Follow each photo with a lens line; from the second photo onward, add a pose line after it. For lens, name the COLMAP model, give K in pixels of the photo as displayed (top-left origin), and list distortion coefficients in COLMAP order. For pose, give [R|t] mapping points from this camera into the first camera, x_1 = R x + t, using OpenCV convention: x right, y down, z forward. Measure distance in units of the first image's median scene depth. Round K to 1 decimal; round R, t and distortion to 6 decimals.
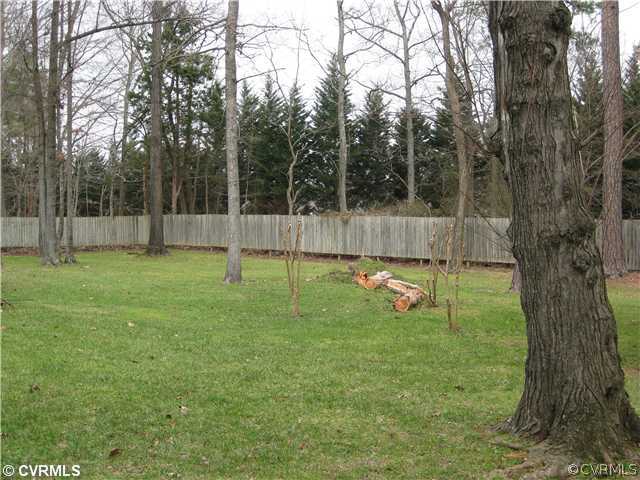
lens RADIAL K [[690.0, 0, 320.0], [0, 690.0, 240.0], [0, 0, 1]] dist [-0.091574, -0.005115]
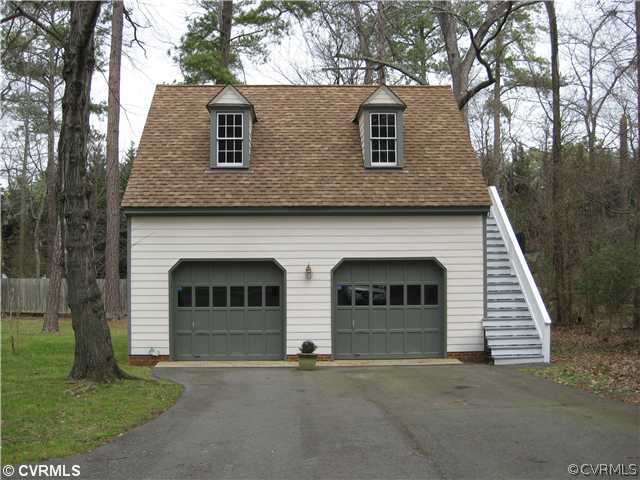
lens RADIAL K [[690.0, 0, 320.0], [0, 690.0, 240.0], [0, 0, 1]] dist [-0.091574, -0.005115]
pose [[0.769032, 0.017282, 0.638977, -0.592899], [0.030097, 0.997547, -0.063204, -0.035136], [-0.638502, 0.067837, 0.766625, -1.473957]]
